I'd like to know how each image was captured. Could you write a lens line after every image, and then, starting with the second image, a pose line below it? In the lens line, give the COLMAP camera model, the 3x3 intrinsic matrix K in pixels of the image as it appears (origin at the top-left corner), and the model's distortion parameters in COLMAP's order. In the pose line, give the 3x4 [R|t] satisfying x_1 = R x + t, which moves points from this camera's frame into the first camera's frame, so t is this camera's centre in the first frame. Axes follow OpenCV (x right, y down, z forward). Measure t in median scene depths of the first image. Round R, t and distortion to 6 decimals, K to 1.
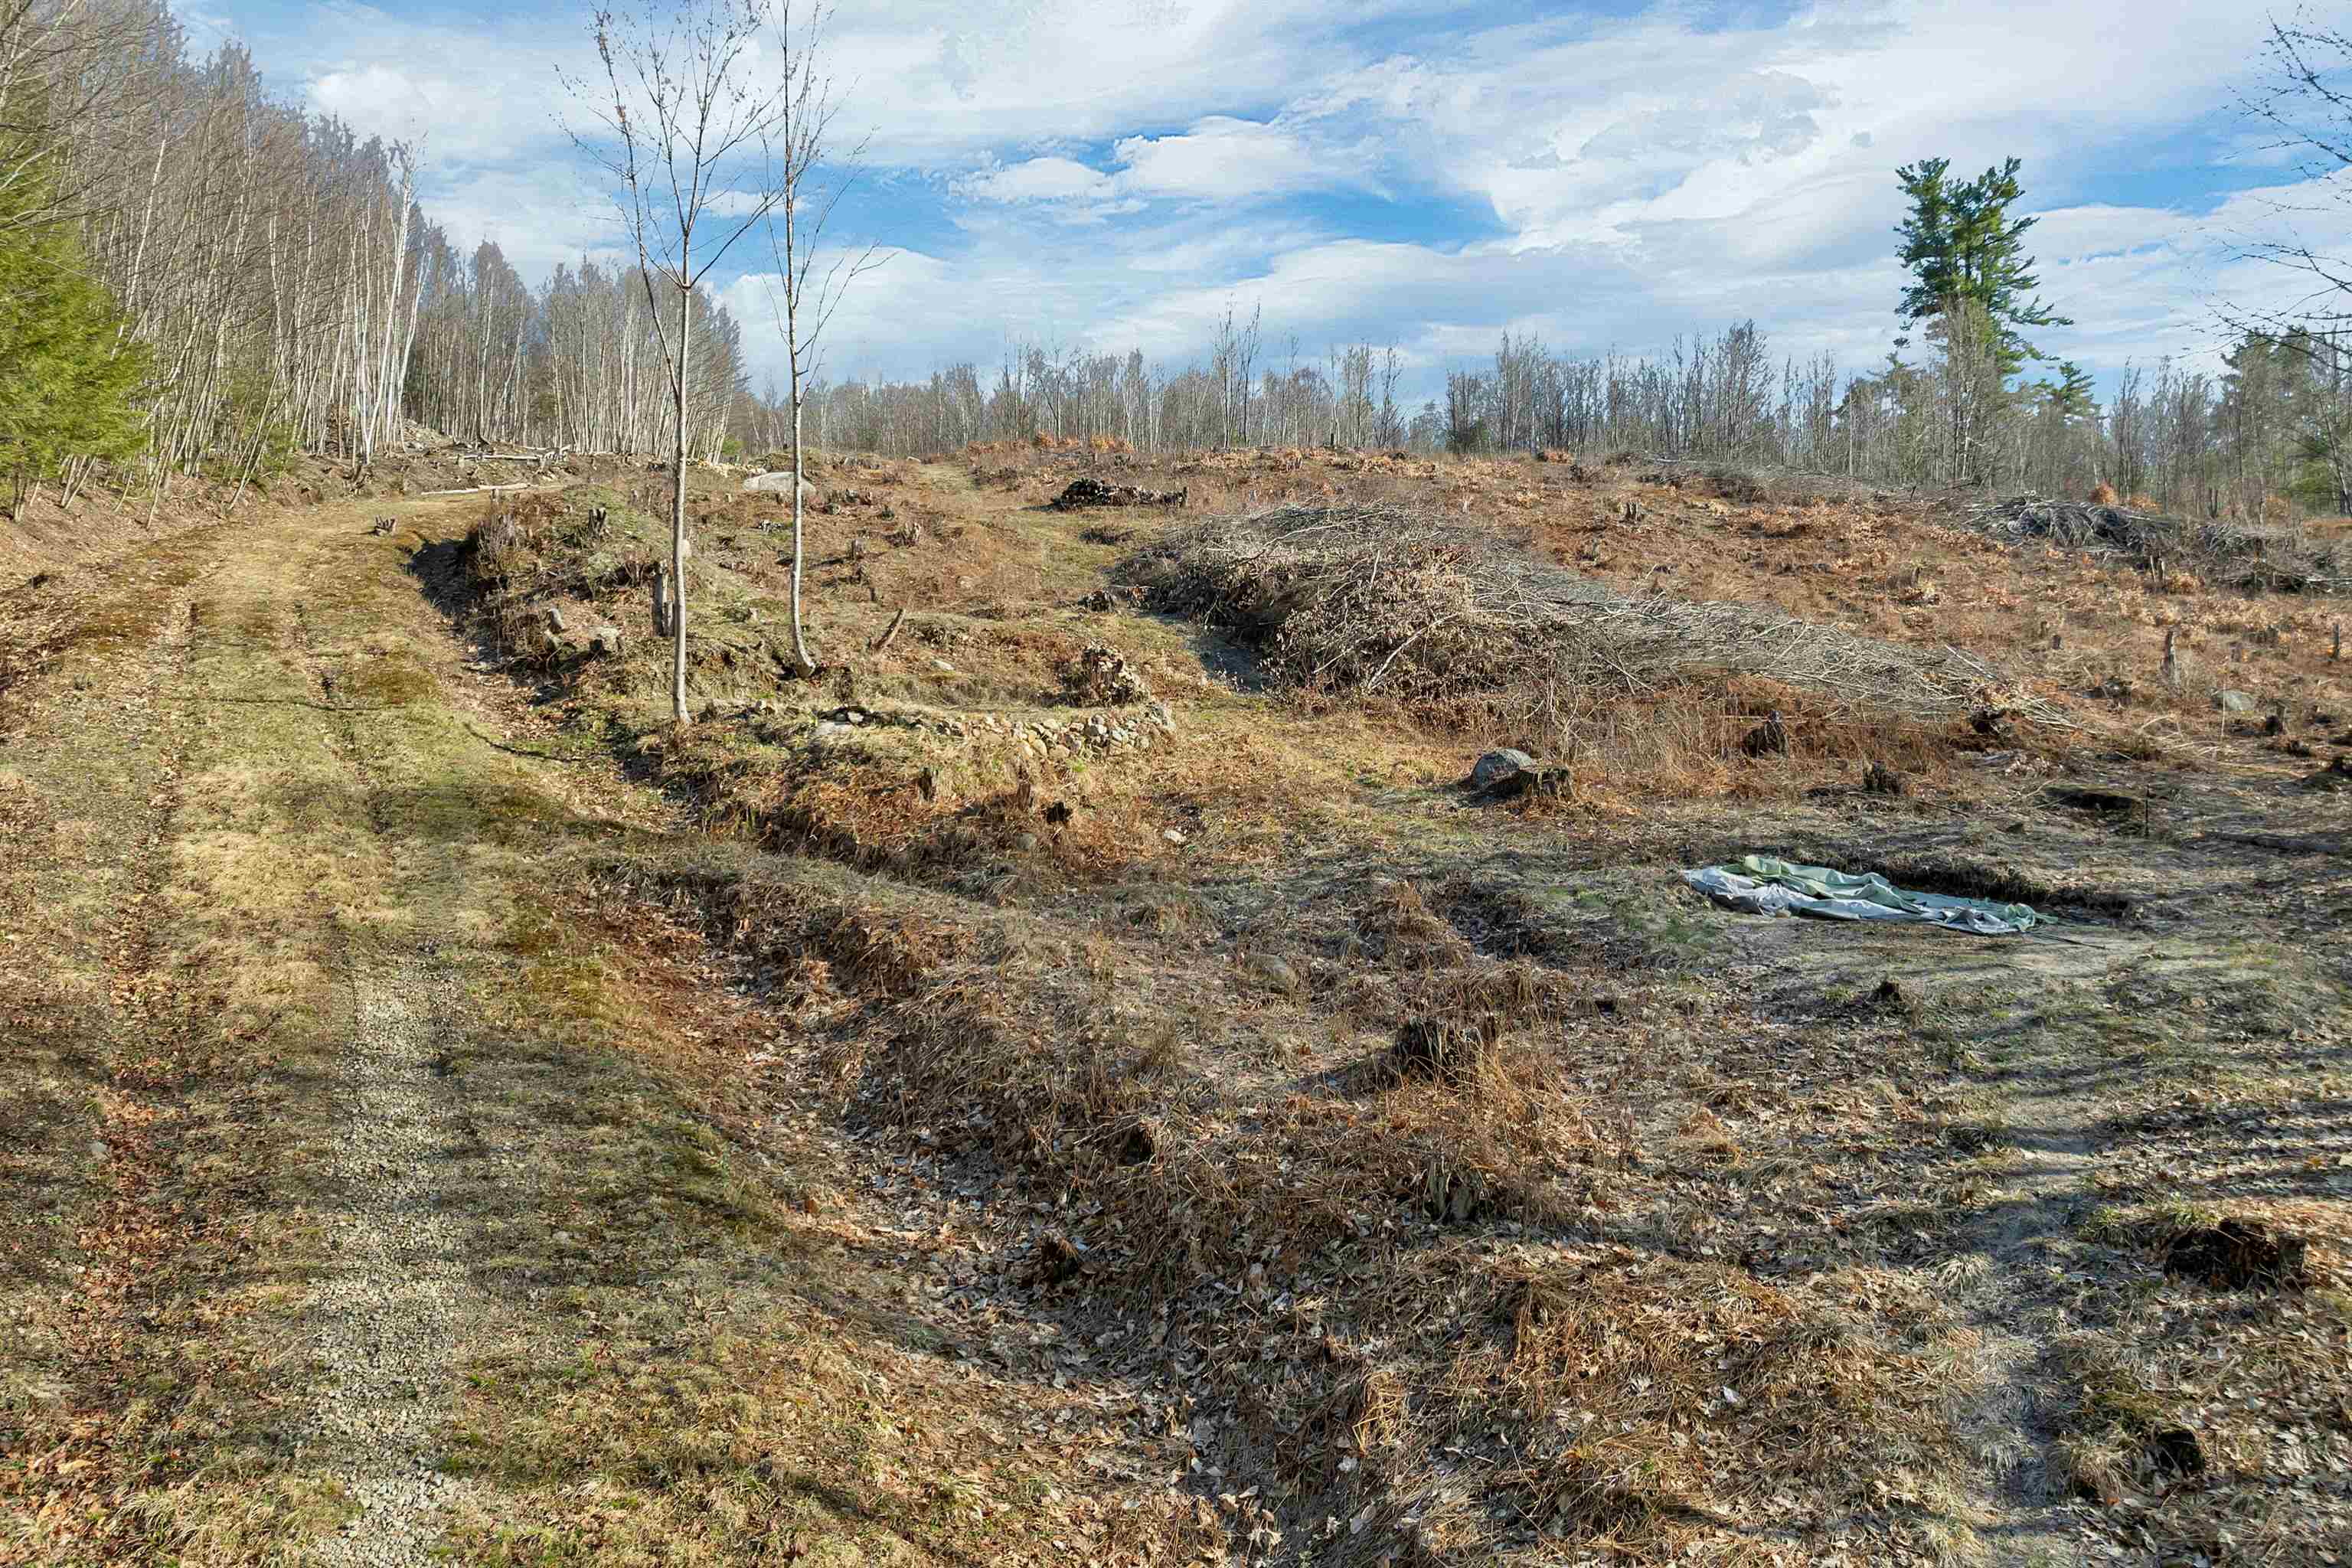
lens RADIAL K [[1716.3, 0, 1176.0], [0, 1716.3, 784.0], [0, 0, 1]] dist [-0.004611, -0.008235]
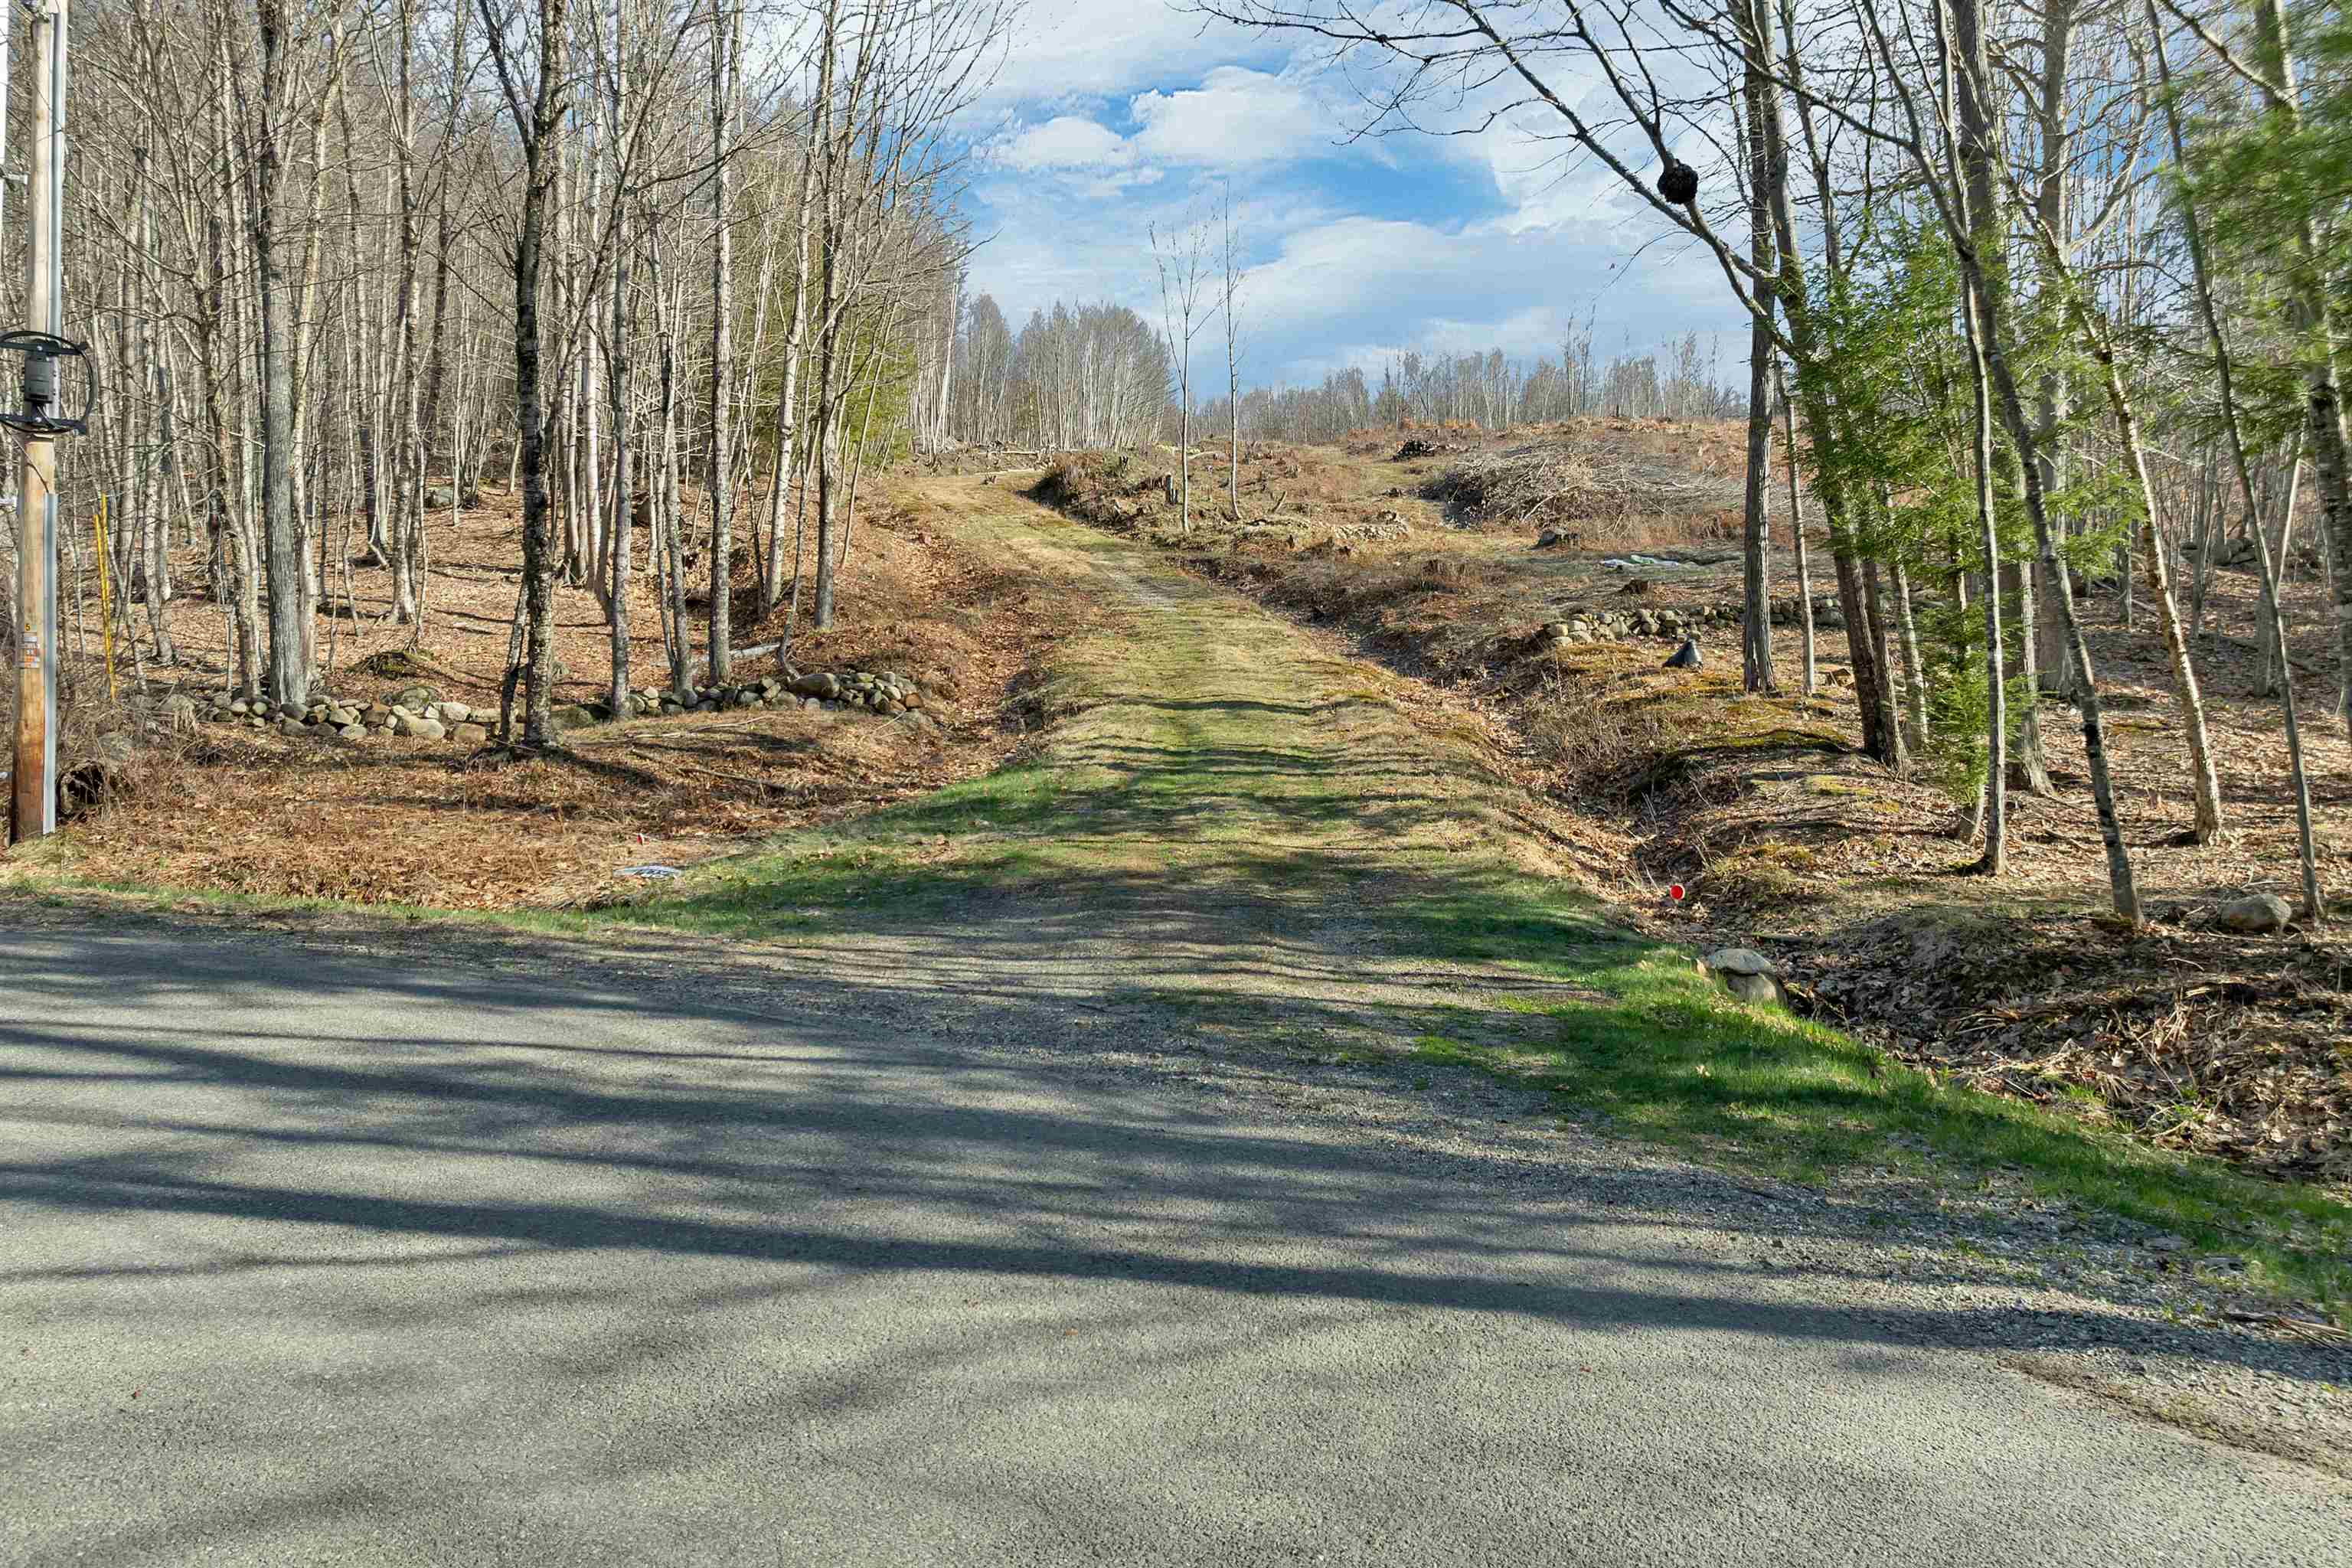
lens RADIAL K [[1716.3, 0, 1176.0], [0, 1716.3, 784.0], [0, 0, 1]] dist [-0.004611, -0.008235]
pose [[0.972646, 0.001210, -0.232289, 0.158440], [-0.001826, 0.999995, -0.002435, 0.213615], [0.232285, 0.002793, 0.972644, -0.848618]]
